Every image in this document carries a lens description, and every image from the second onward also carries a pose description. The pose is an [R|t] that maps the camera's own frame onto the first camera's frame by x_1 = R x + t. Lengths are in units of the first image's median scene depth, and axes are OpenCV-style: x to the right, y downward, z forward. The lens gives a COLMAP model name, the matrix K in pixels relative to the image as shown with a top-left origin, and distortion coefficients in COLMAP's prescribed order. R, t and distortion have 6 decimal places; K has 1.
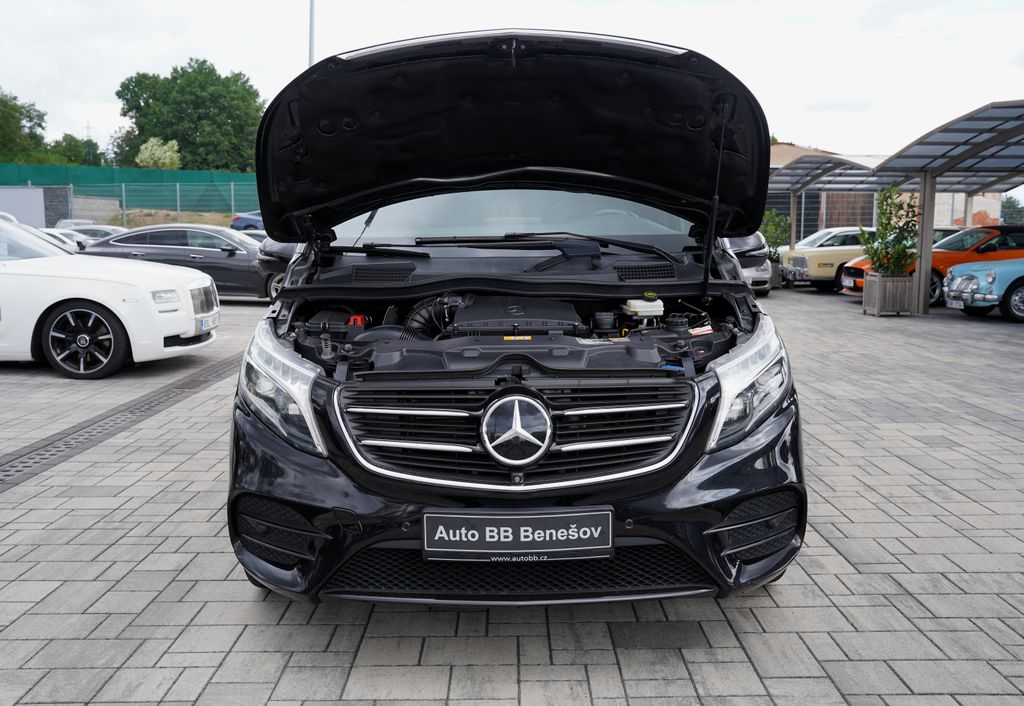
lens RADIAL K [[904.1, 0, 512.0], [0, 904.1, 353.0], [0, 0, 1]] dist [-0.022964, 0.020423]
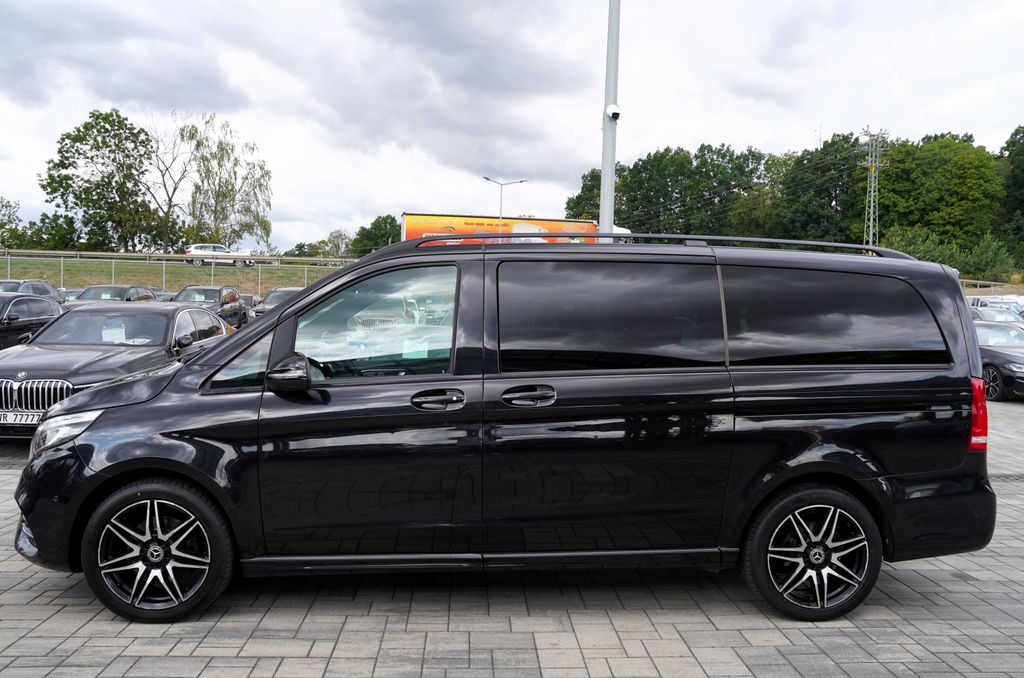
lens RADIAL K [[810.4, 0, 512.0], [0, 810.4, 339.0], [0, 0, 1]] dist [-0.092882, 0.108519]
pose [[0.054207, 0.035351, -0.997904, 1.722172], [-0.154112, 0.987695, 0.026618, -0.308288], [0.986565, 0.152346, 0.058988, 1.692960]]
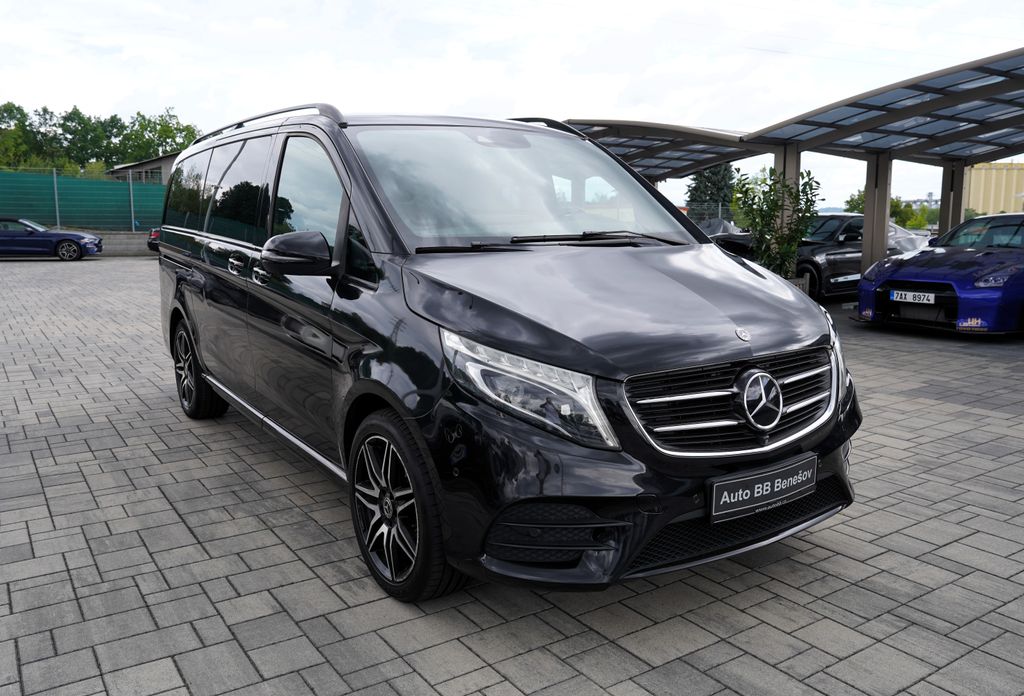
lens RADIAL K [[828.2, 0, 512.0], [0, 828.2, 348.0], [0, 0, 1]] dist [-0.032114, 0.009500]
pose [[0.832101, -0.085101, 0.548056, -0.771528], [0.071500, 0.996372, 0.046158, -0.052114], [-0.549995, 0.000778, 0.835167, 0.242120]]
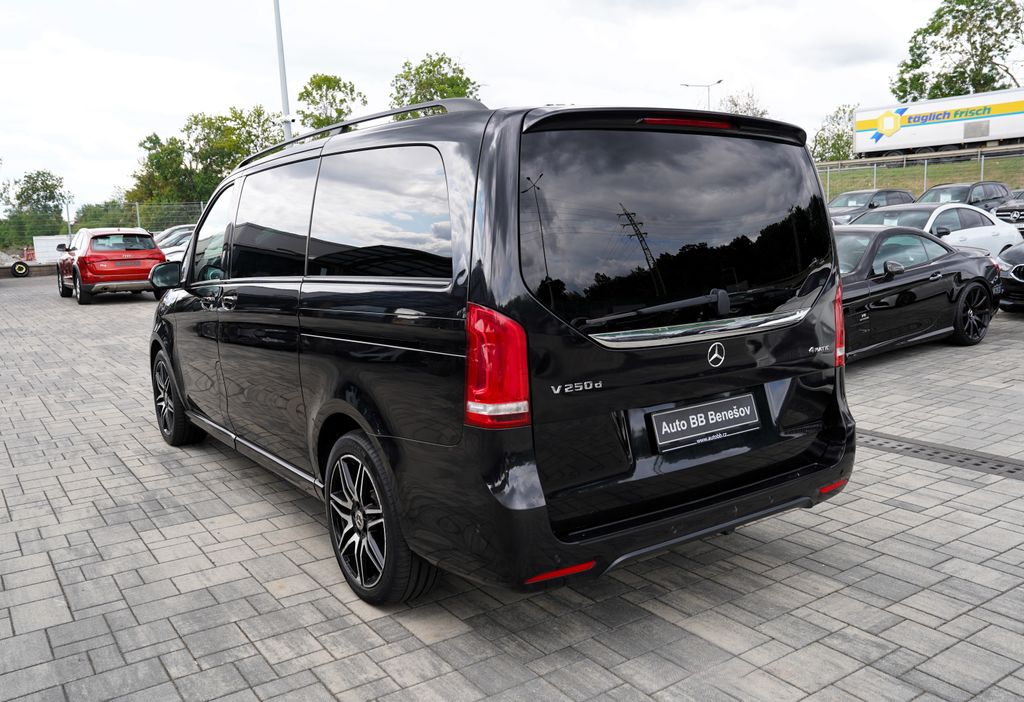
lens RADIAL K [[849.4, 0, 490.5], [0, 849.4, 325.3], [0, 0, 1]] dist [-0.086423, 0.172683]
pose [[-0.833269, 0.095768, -0.544509, 0.809081], [-0.037162, 0.972954, 0.227992, -0.520176], [0.551617, 0.210214, -0.807174, 3.391090]]
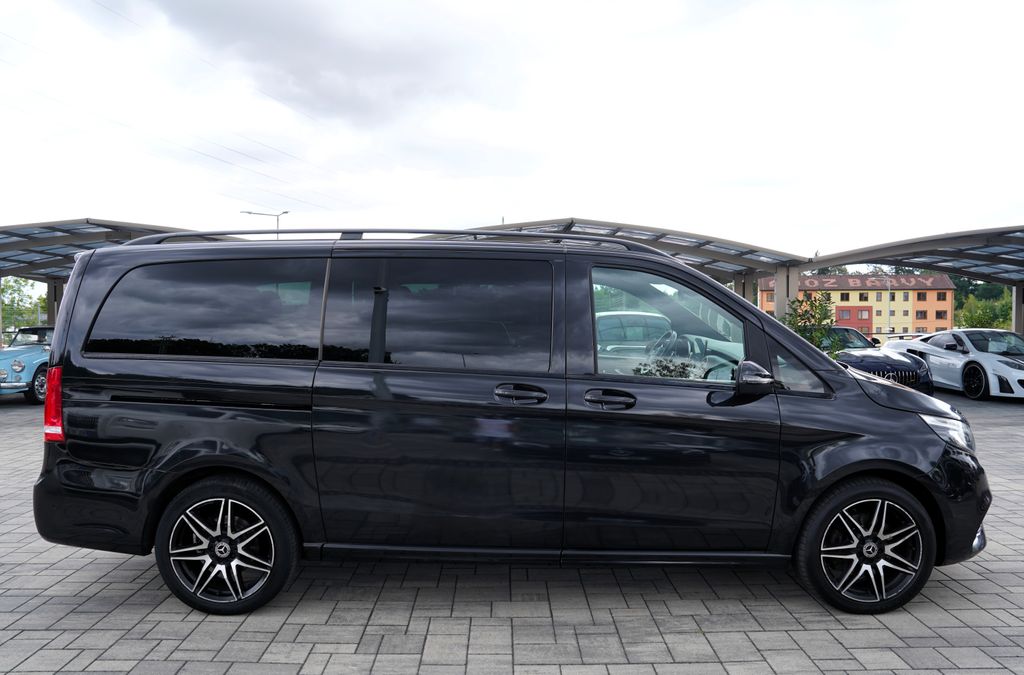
lens RADIAL K [[742.8, 0, 512.0], [0, 742.8, 337.5], [0, 0, 1]] dist [-0.090936, 0.075114]
pose [[-0.018192, -0.028204, 0.999437, -1.625061], [0.127294, 0.991402, 0.030294, -0.310968], [-0.991698, 0.127774, -0.014446, 1.837108]]
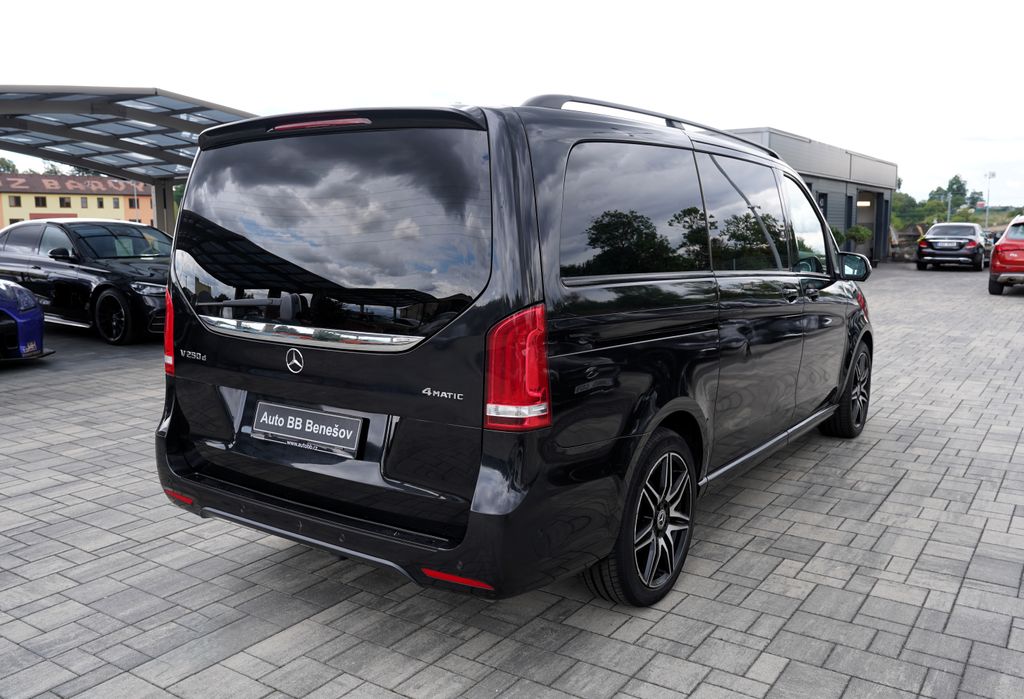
lens RADIAL K [[855.8, 0, 539.1], [0, 855.8, 333.5], [0, 0, 1]] dist [-0.007295, 0.009829]
pose [[-0.837535, -0.065432, 0.542452, -0.824412], [0.073627, 0.970233, 0.230710, -0.506919], [-0.541400, 0.233166, -0.807787, 3.380491]]
